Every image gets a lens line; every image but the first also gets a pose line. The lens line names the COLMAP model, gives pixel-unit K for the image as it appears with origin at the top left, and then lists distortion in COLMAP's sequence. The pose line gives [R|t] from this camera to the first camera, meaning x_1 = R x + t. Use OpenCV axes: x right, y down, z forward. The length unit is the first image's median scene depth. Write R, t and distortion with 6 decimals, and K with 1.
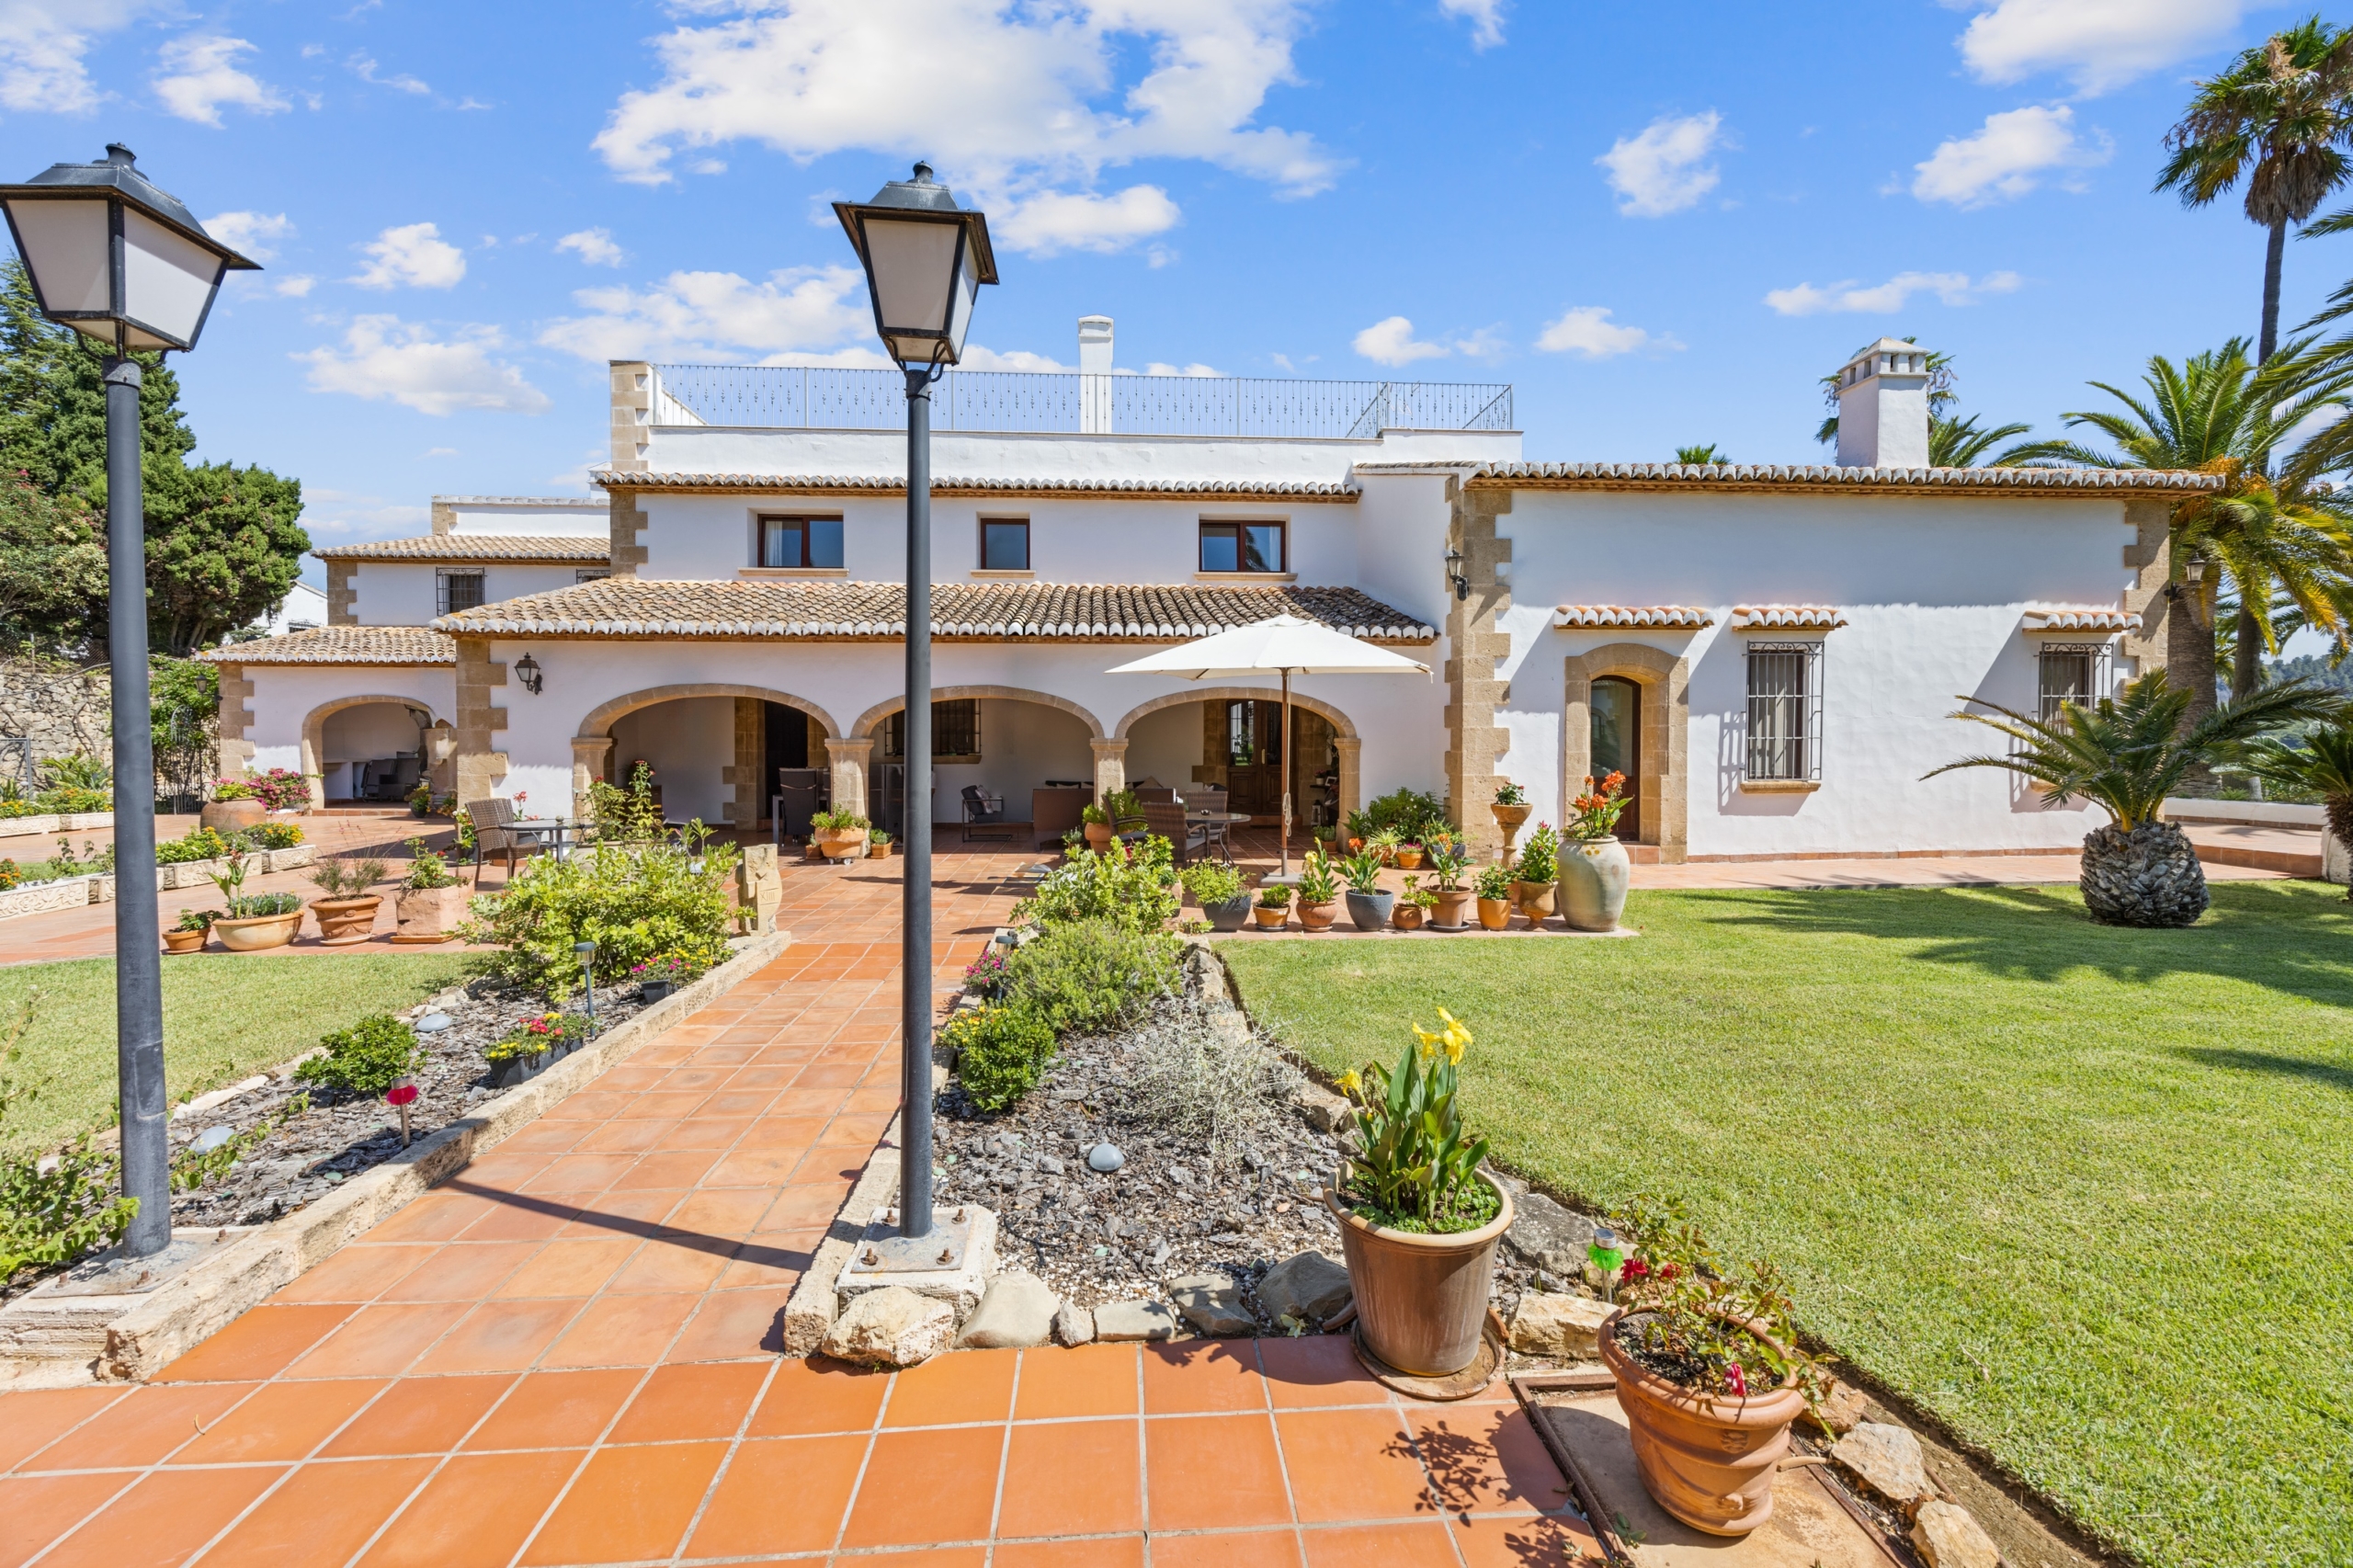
lens RADIAL K [[912.1, 0, 1174.0], [0, 912.1, 749.6], [0, 0, 1]] dist [0.011129, -0.000006]
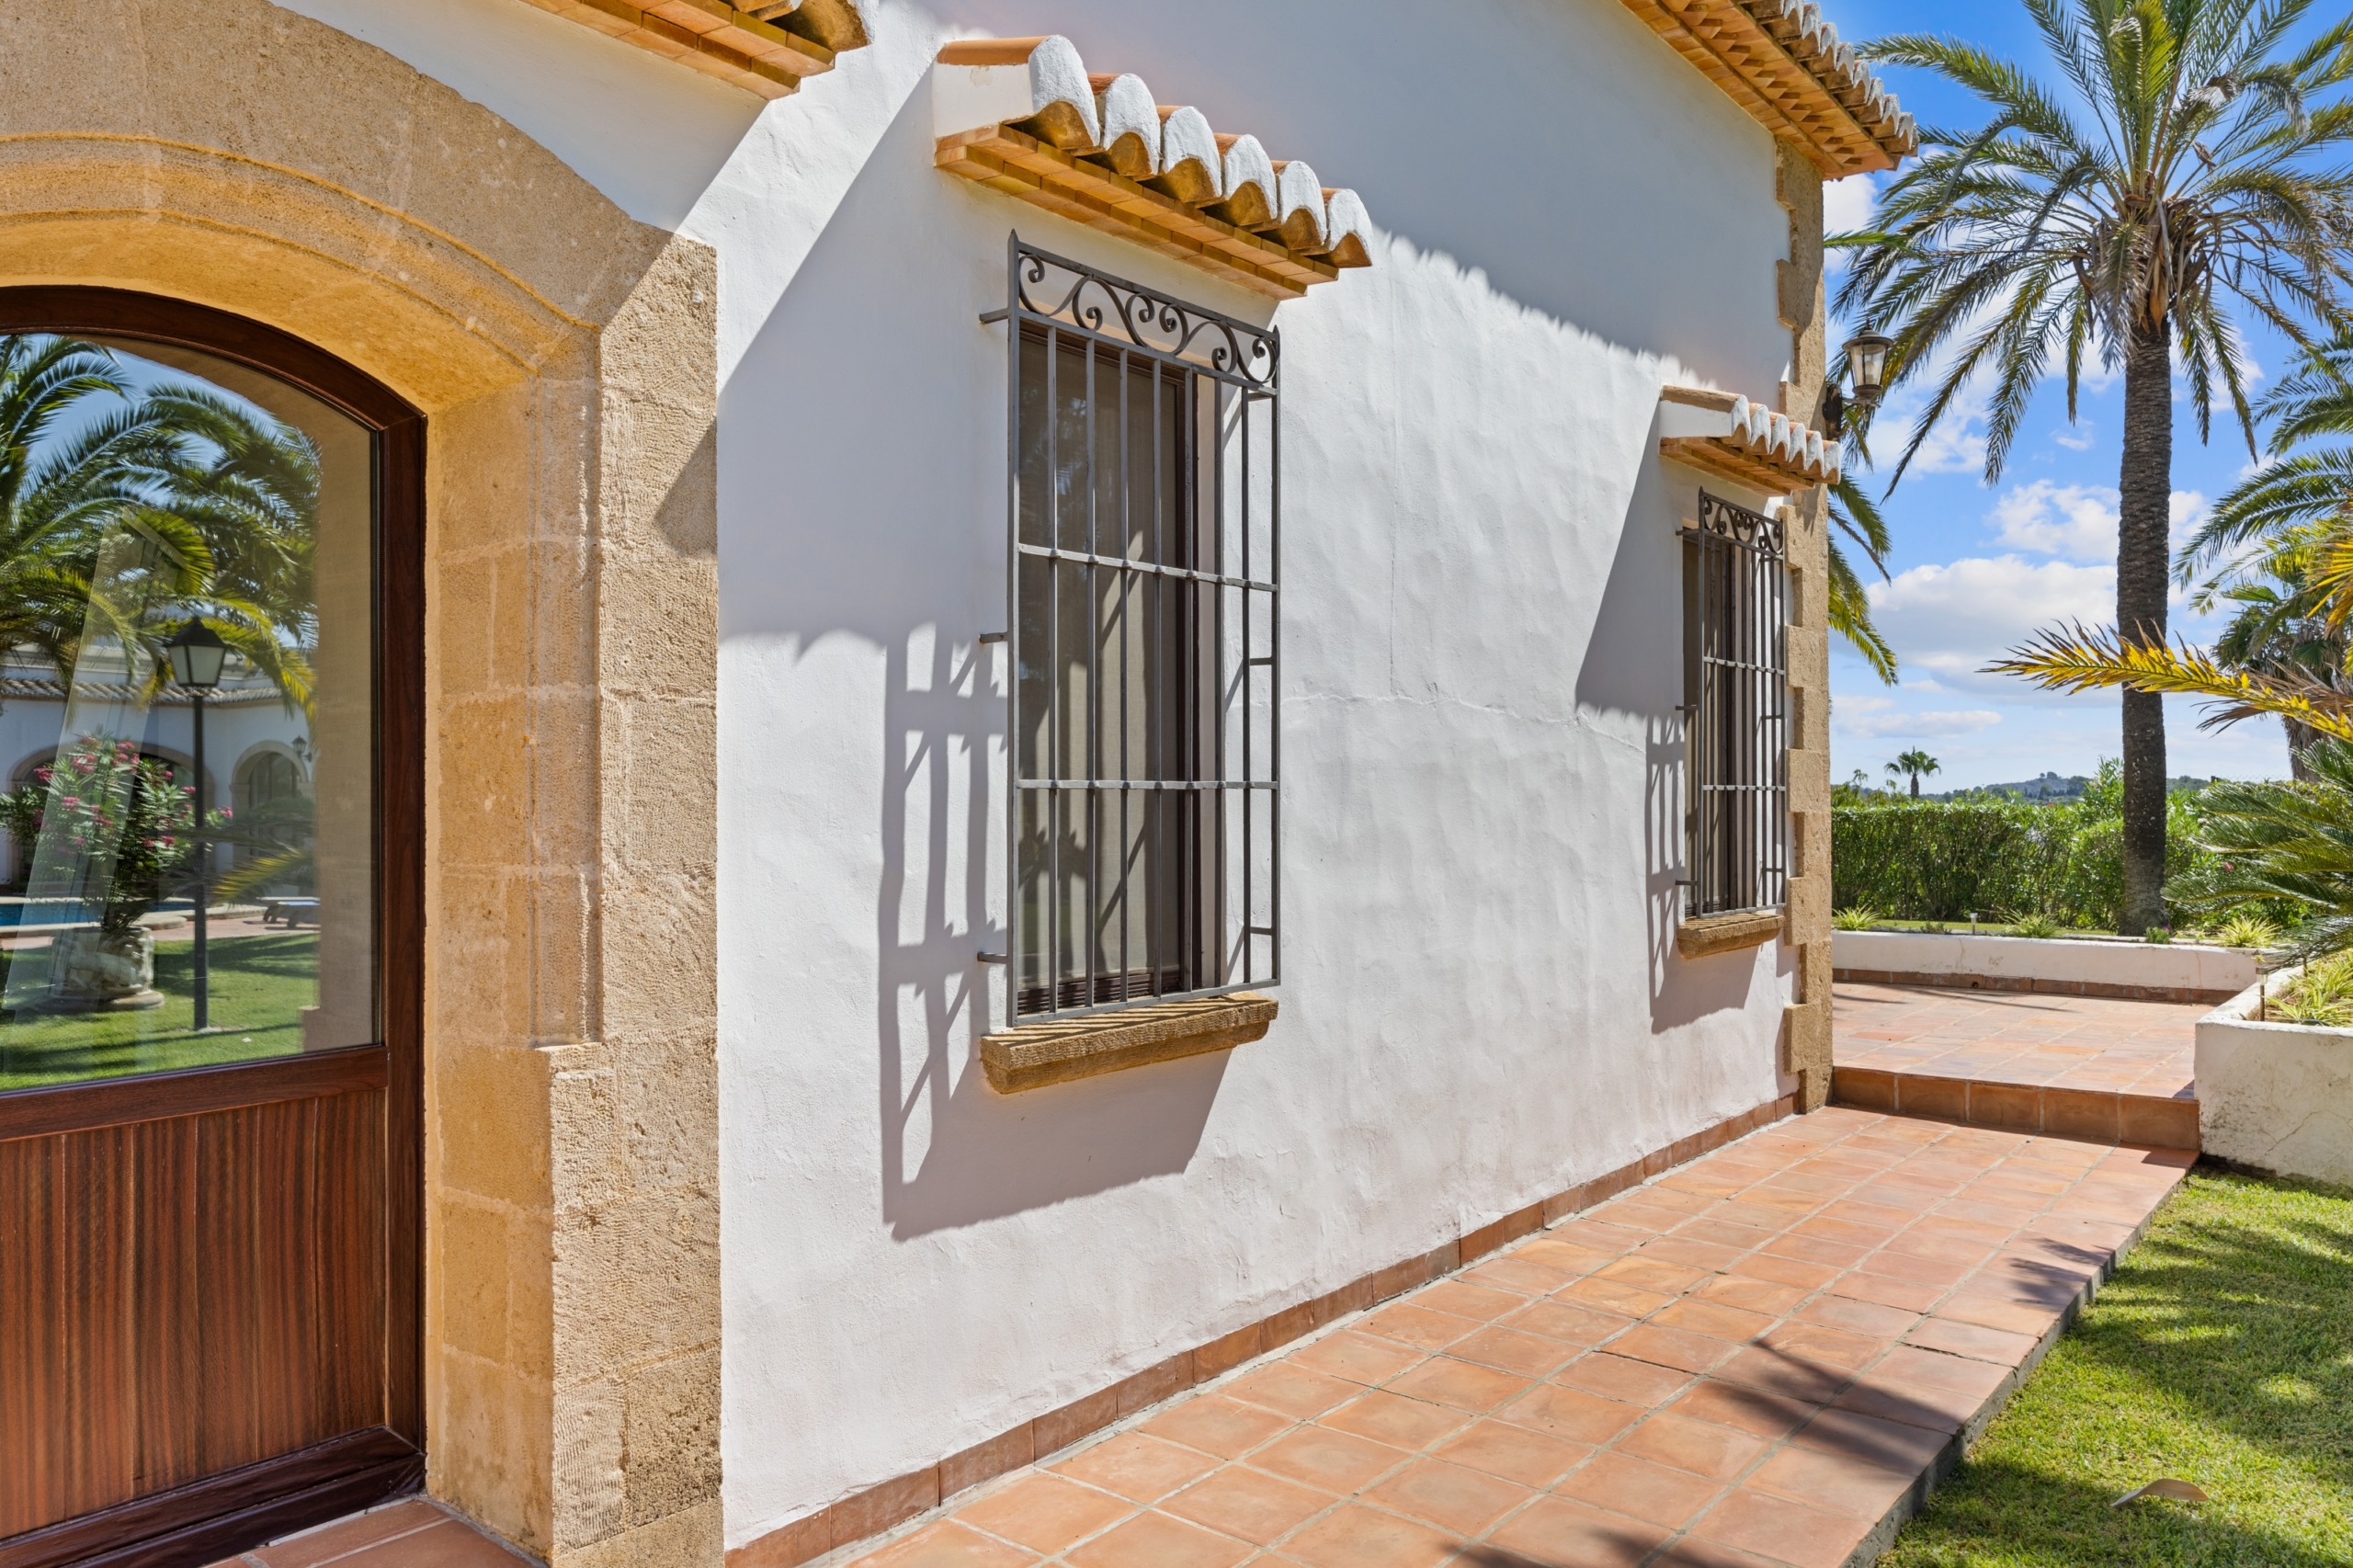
lens RADIAL K [[1641.9, 0, 1176.5], [0, 1641.9, 784.0], [0, 0, 1]] dist [0.002025, 0.000484]
pose [[0.689793, 0.006856, 0.723974, 0.413329], [0.014956, 0.999607, -0.023717, -0.004042], [-0.723852, 0.027188, 0.689420, 0.751310]]
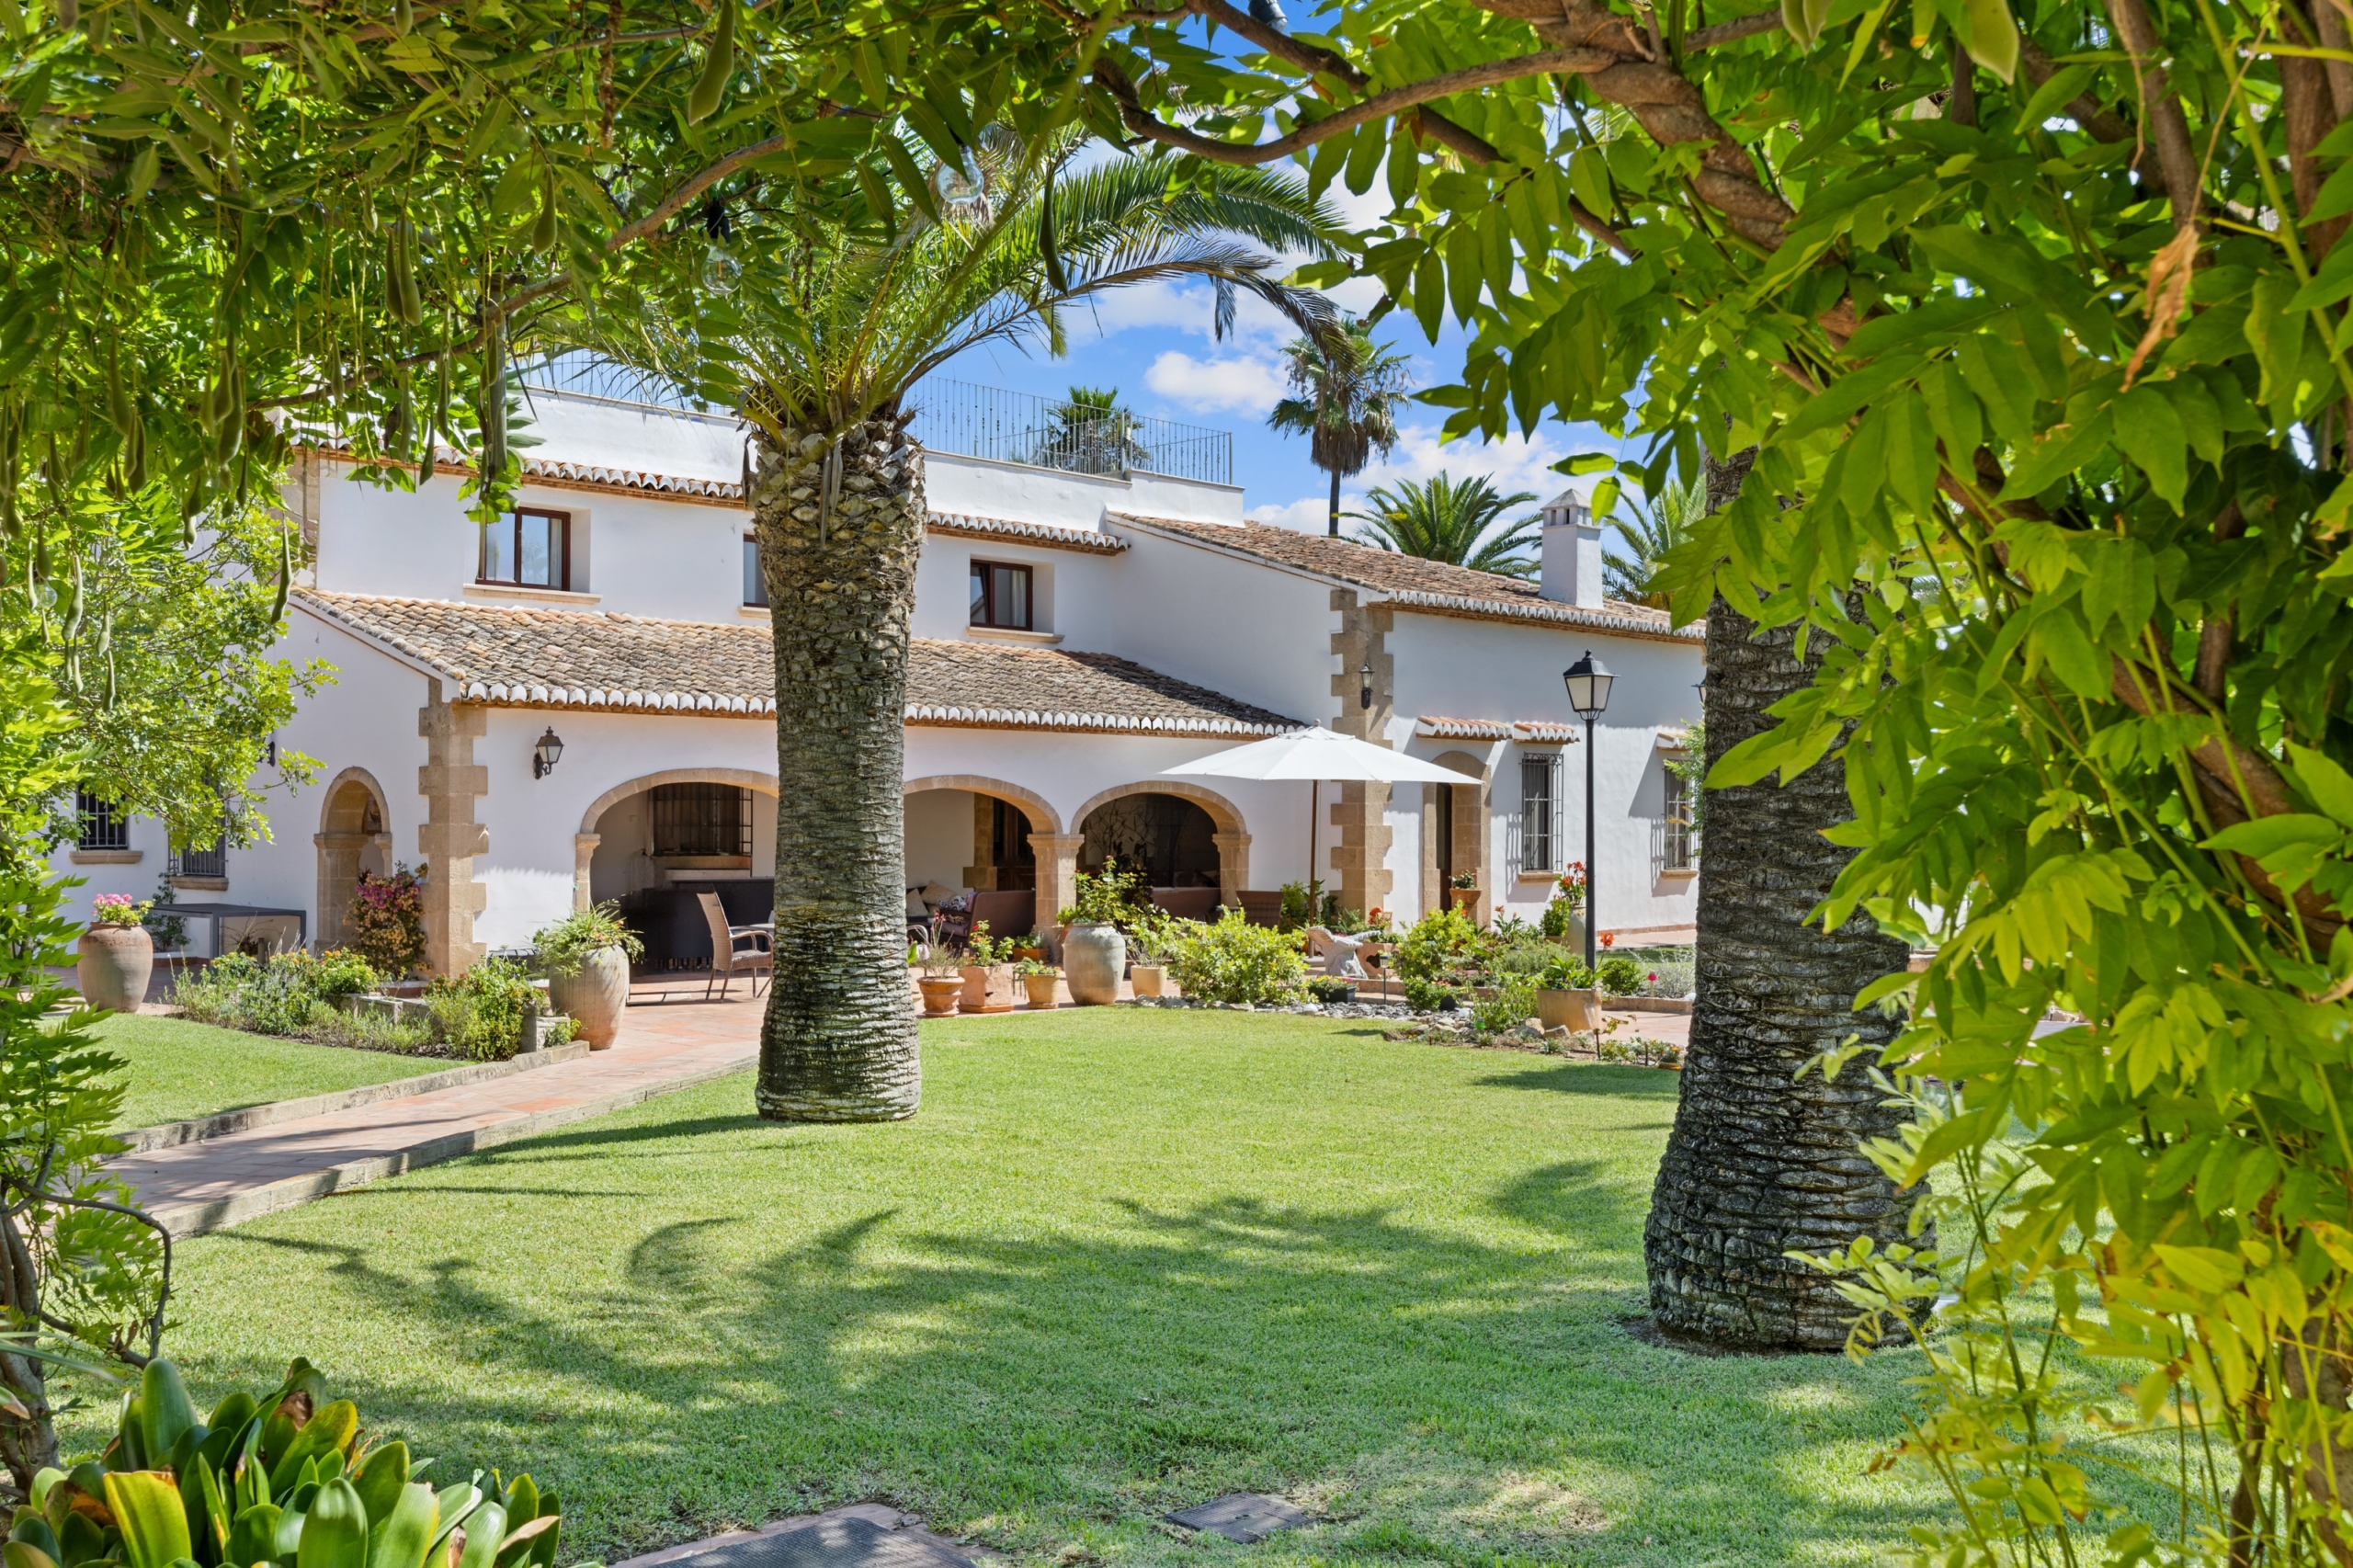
lens RADIAL K [[2411.2, 0, 1176.5], [0, 2411.2, 784.0], [0, 0, 1]] dist [0.003362, 0.000691]
pose [[0.733101, 0.015894, 0.679935, -1.755569], [0.004896, 0.999578, -0.028645, 0.007154], [-0.680103, 0.024329, 0.732713, -0.929147]]
